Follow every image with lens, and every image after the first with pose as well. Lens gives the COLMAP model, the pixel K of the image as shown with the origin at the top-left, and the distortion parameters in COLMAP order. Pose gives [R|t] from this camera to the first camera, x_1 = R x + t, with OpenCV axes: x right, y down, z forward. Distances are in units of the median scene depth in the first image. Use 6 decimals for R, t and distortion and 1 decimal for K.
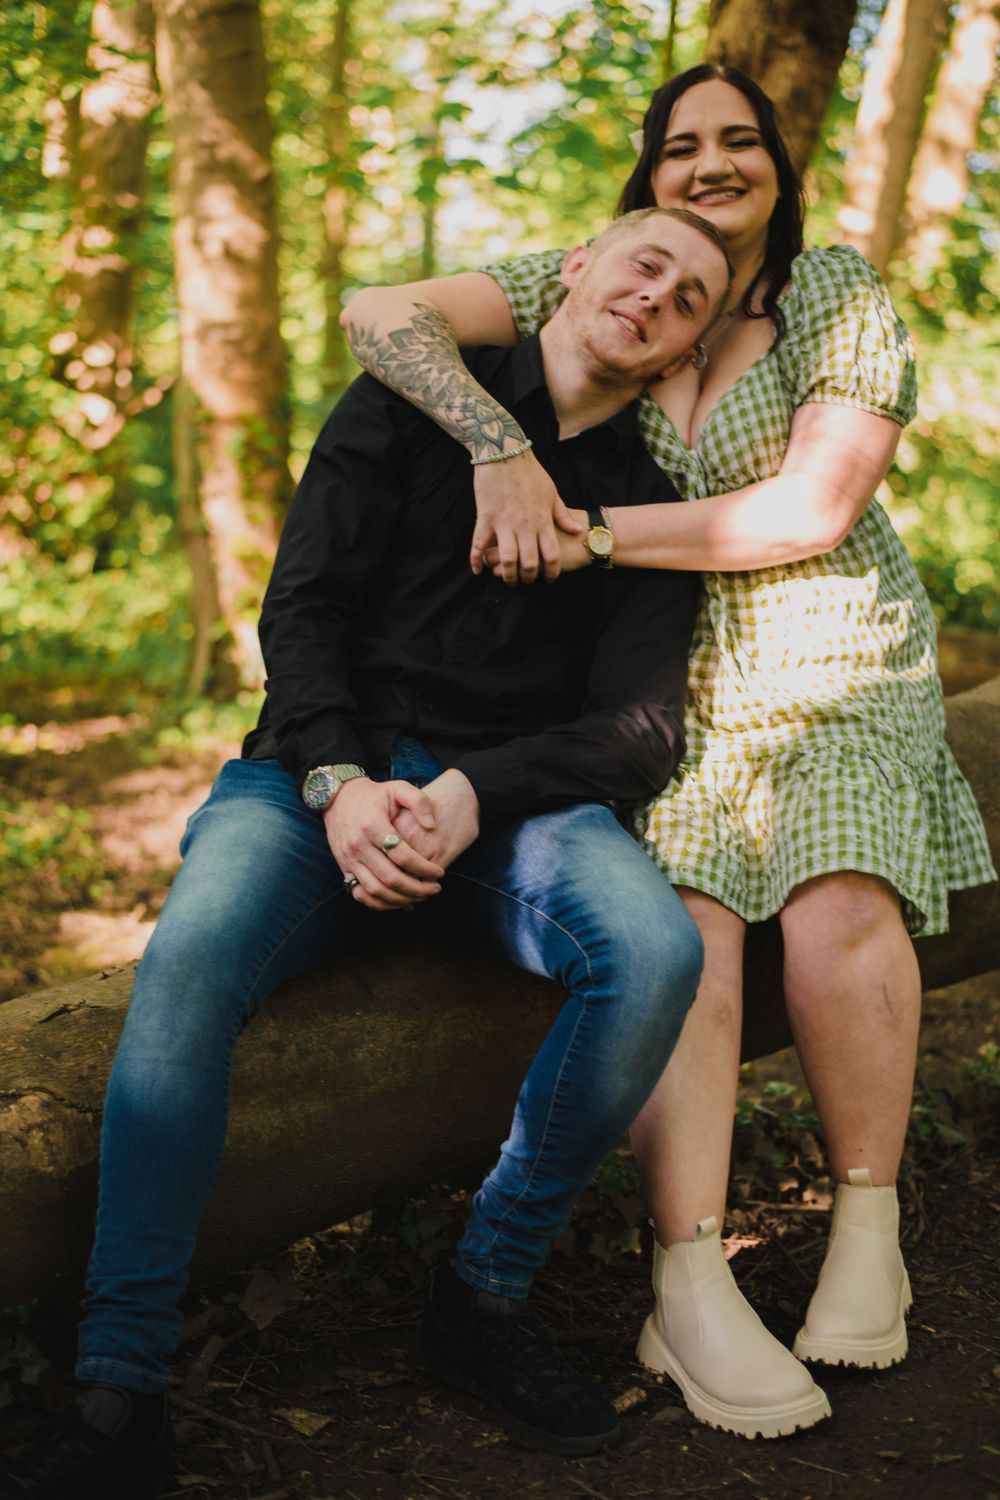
lens RADIAL K [[2286.7, 0, 500.0], [0, 2286.7, 750.0], [0, 0, 1]] dist [-0.067558, -0.614395]
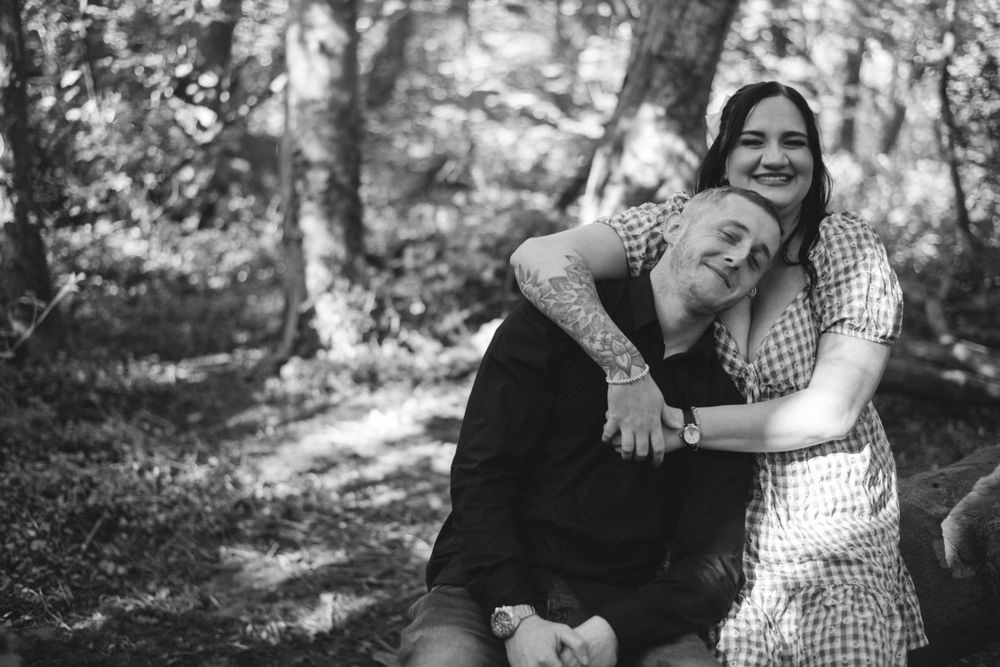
lens RADIAL K [[1524.4, 0, 500.0], [0, 1524.4, 333.5], [0, 0, 1]] dist [-0.067558, -0.614395]
pose [[0.997927, 0.043281, 0.047638, -0.120421], [-0.044266, 0.998823, 0.019830, -0.162986], [-0.046723, -0.021898, 0.998668, 0.051956]]
